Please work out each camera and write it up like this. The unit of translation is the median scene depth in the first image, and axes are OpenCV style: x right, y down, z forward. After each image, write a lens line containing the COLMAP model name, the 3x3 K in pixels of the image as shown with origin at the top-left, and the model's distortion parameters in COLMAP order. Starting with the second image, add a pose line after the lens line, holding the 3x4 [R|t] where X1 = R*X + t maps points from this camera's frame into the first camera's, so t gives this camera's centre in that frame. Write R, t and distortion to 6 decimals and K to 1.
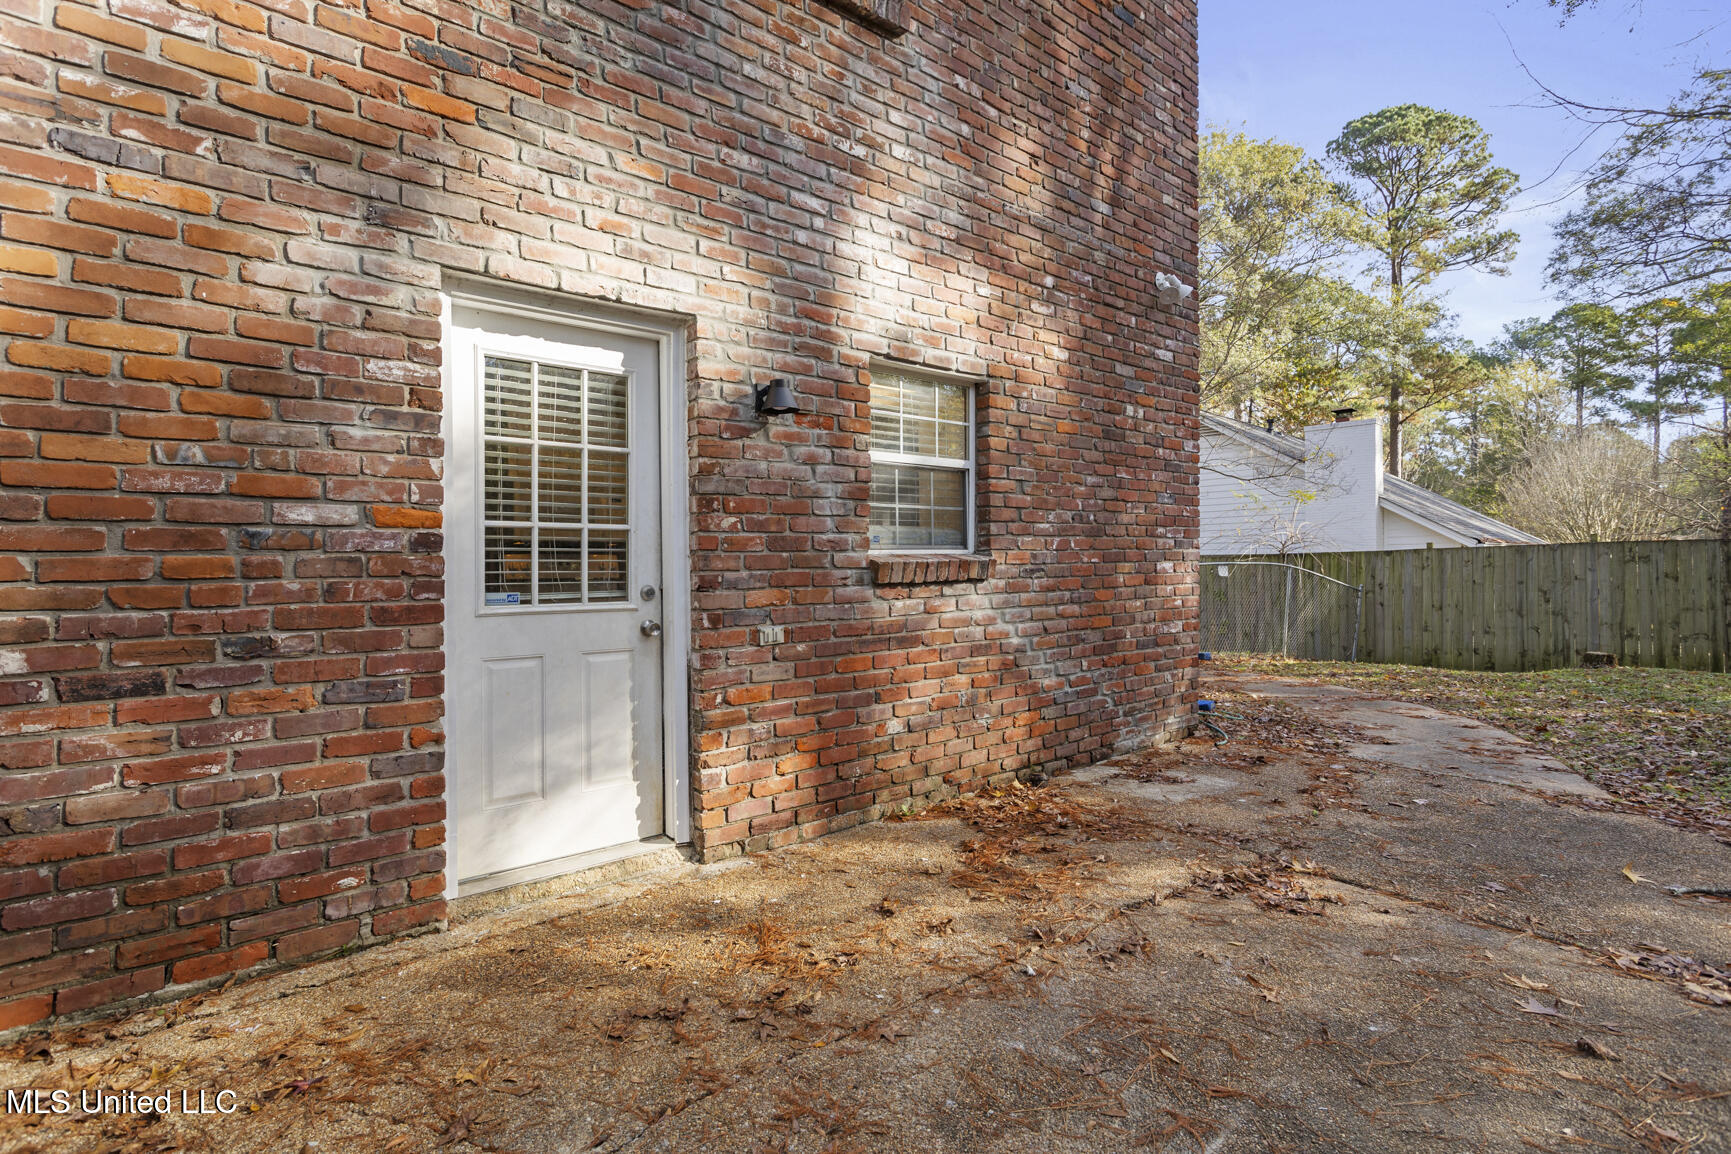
lens RADIAL K [[813.9, 0, 867.6], [0, 813.9, 565.1], [0, 0, 1]] dist [0.000248, 0.000071]
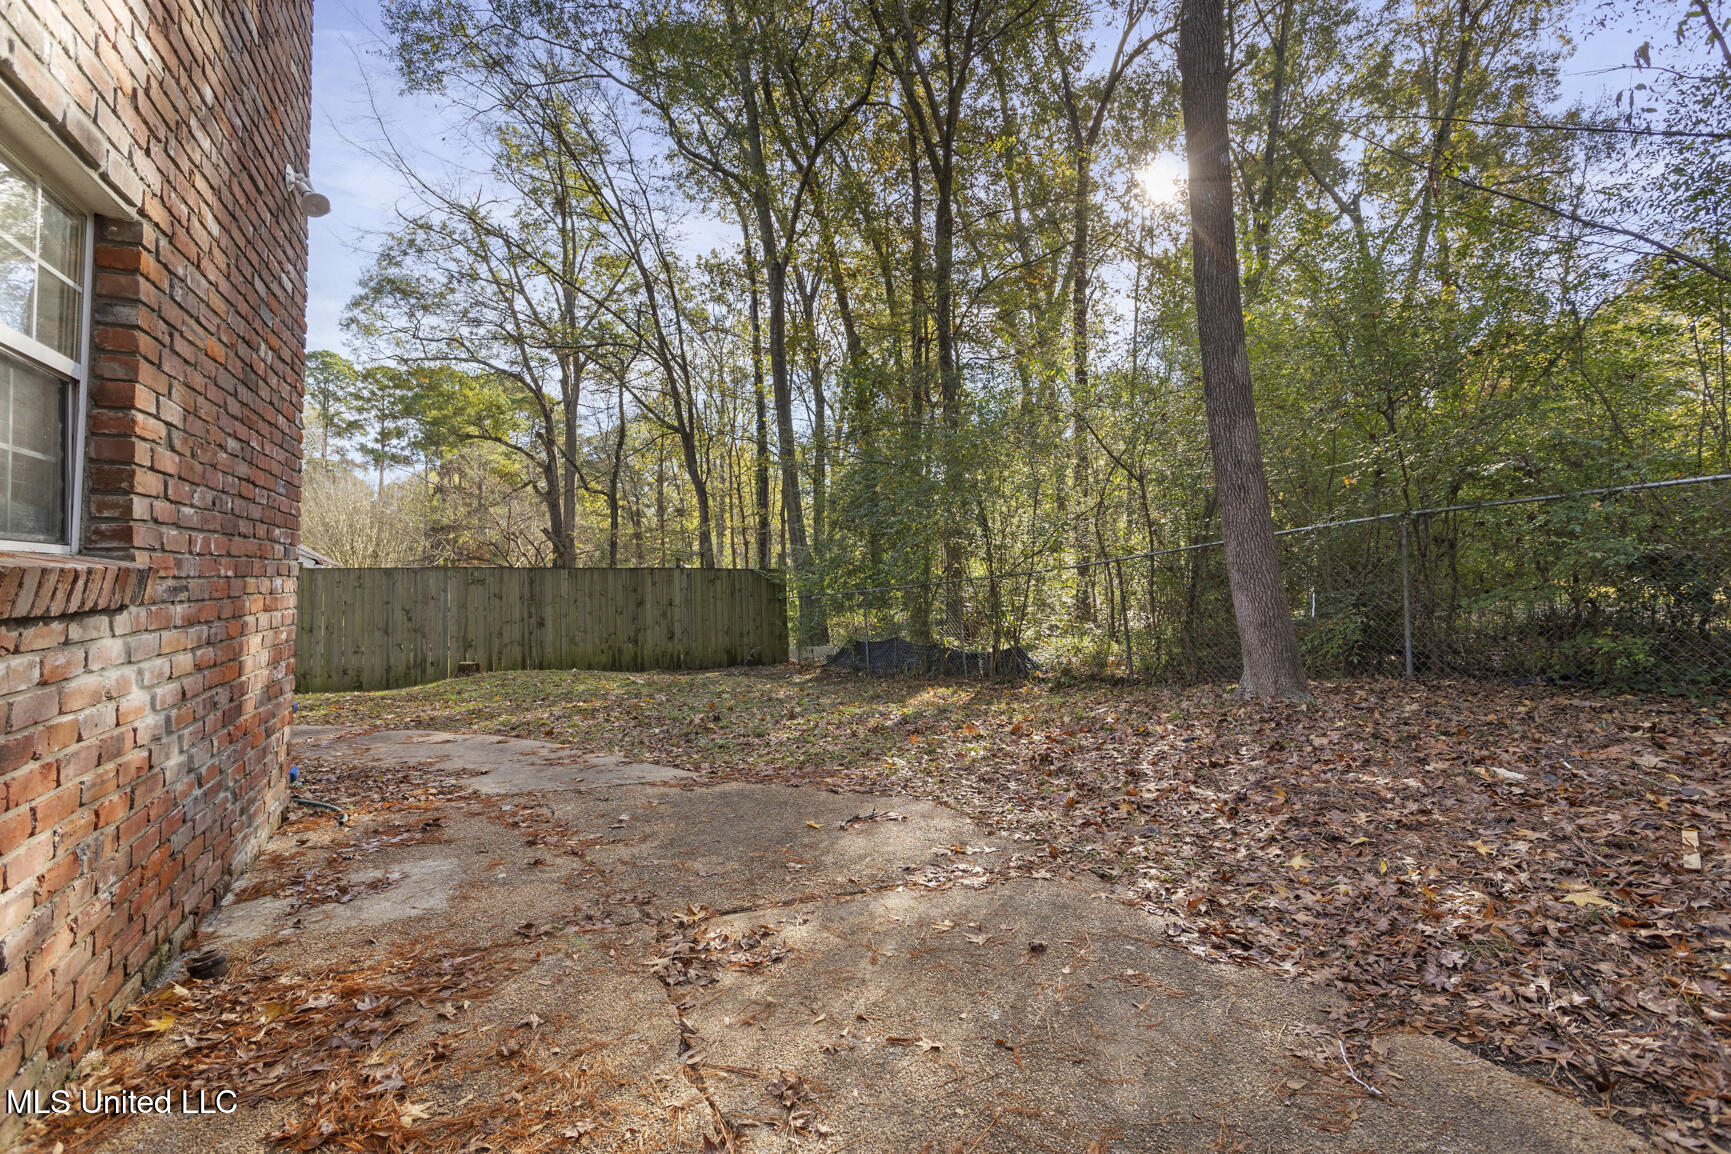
lens RADIAL K [[813.9, 0, 867.6], [0, 813.9, 565.1], [0, 0, 1]] dist [0.000248, 0.000071]
pose [[0.243677, 0.034010, 0.969260, -0.244812], [-0.009630, 0.999421, -0.032647, 0.003979], [-0.969809, -0.001379, 0.243864, 0.452832]]
